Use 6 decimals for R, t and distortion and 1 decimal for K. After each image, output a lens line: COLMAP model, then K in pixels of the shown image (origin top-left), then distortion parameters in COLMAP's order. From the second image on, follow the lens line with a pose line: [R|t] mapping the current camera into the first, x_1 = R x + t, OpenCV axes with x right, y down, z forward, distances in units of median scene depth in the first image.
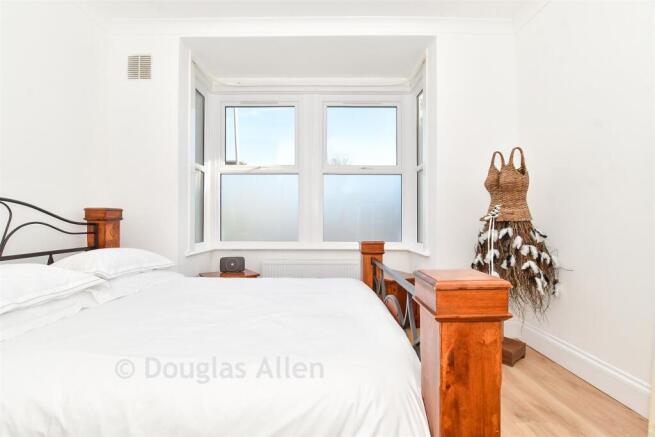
lens RADIAL K [[291.7, 0, 325.9], [0, 291.7, 229.5], [0, 0, 1]] dist [-0.021899, 0.000138]
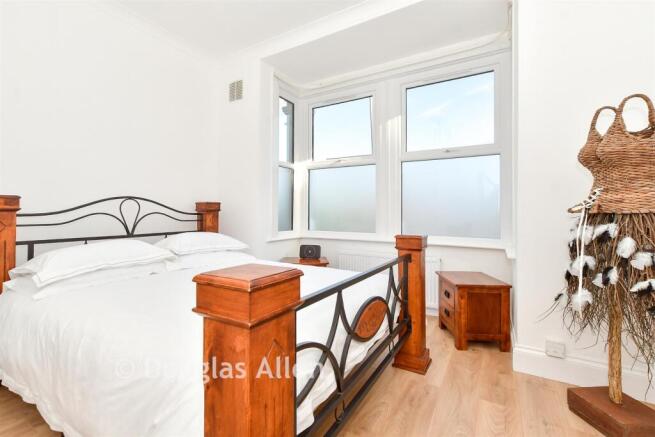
lens RADIAL K [[290.1, 0, 327.5], [0, 290.1, 218.5], [0, 0, 1]] dist [0.002462, 0.000296]
pose [[0.860549, 0.013527, -0.509188, 0.387557], [-0.017104, 0.999851, -0.002346, -0.004407], [0.509080, 0.010728, 0.860652, 0.115888]]
